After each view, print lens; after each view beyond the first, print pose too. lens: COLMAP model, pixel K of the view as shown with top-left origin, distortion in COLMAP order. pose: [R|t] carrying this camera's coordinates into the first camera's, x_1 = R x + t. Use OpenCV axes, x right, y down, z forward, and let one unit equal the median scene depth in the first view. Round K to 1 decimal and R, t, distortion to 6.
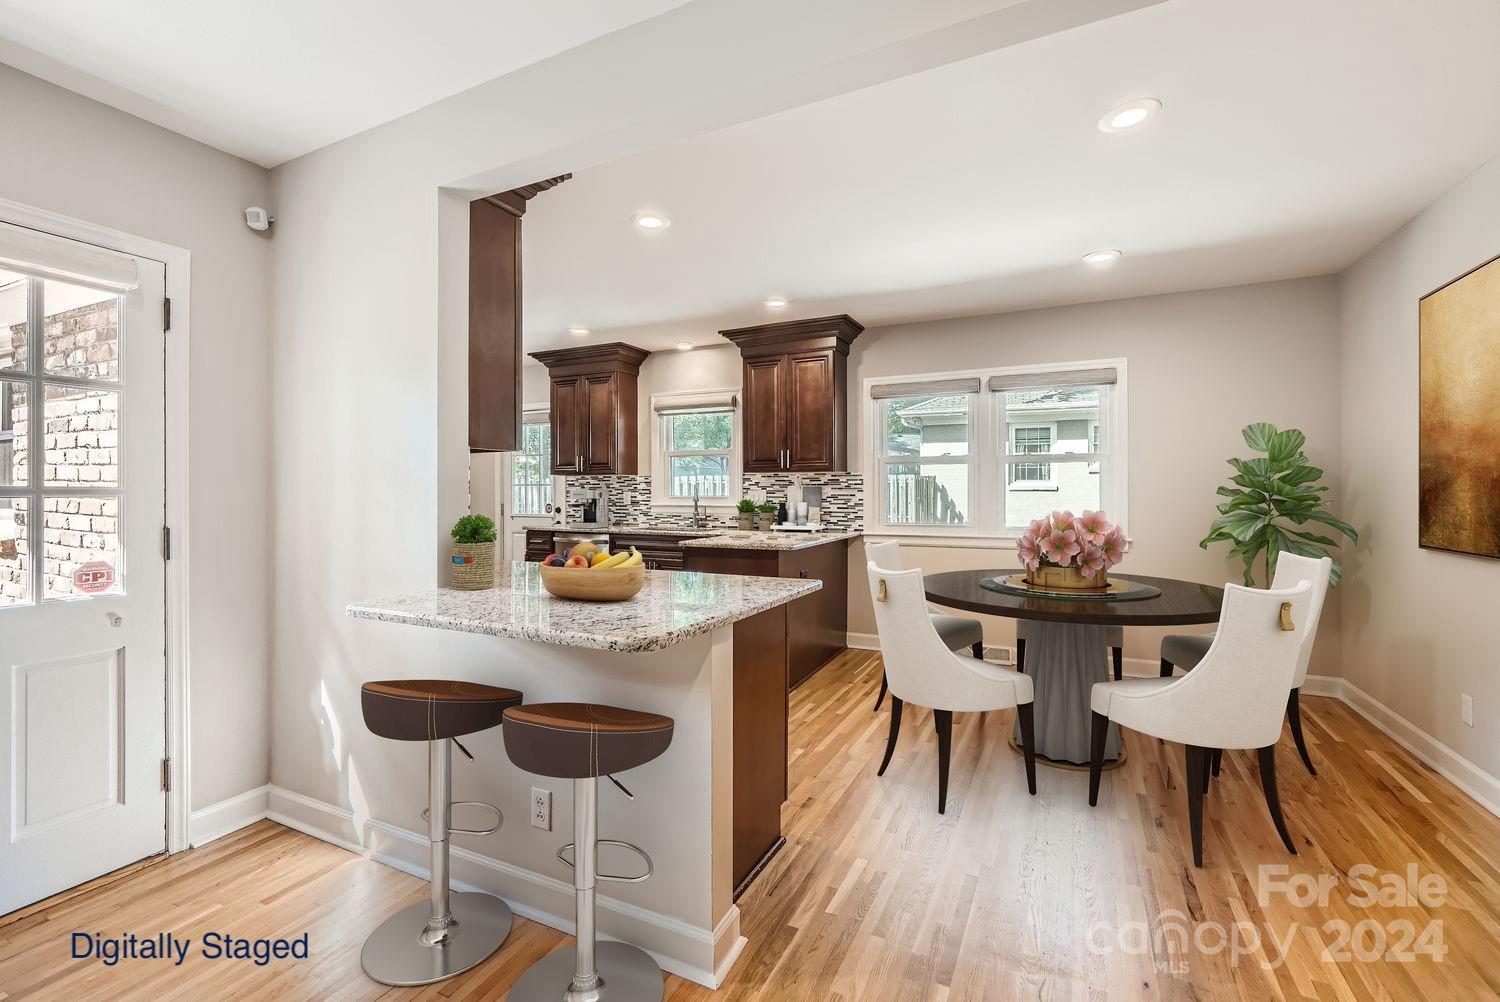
lens RADIAL K [[642.3, 0, 749.6], [0, 642.3, 495.8], [0, 0, 1]] dist [-0.008289, 0.004694]
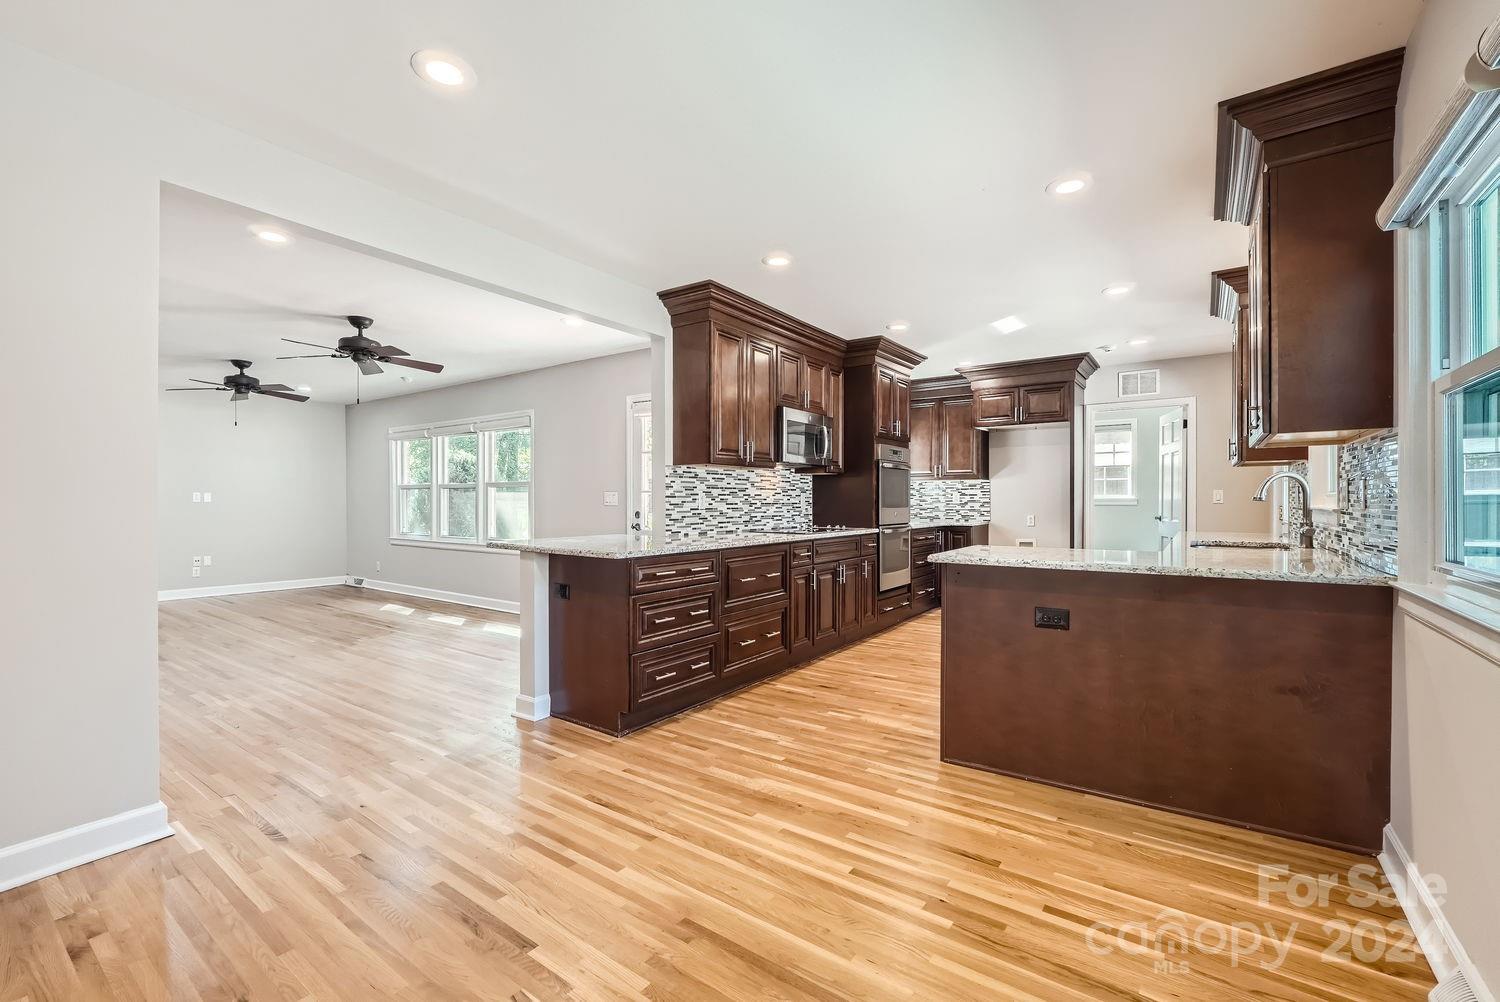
lens RADIAL K [[642.3, 0, 757.0], [0, 642.3, 499.1], [0, 0, 1]] dist [-0.008289, 0.004694]
pose [[-0.154546, -0.003455, -0.987979, 0.548410], [-0.002967, 0.999991, -0.003033, 0.009903], [0.987981, 0.002463, -0.154555, 0.599222]]
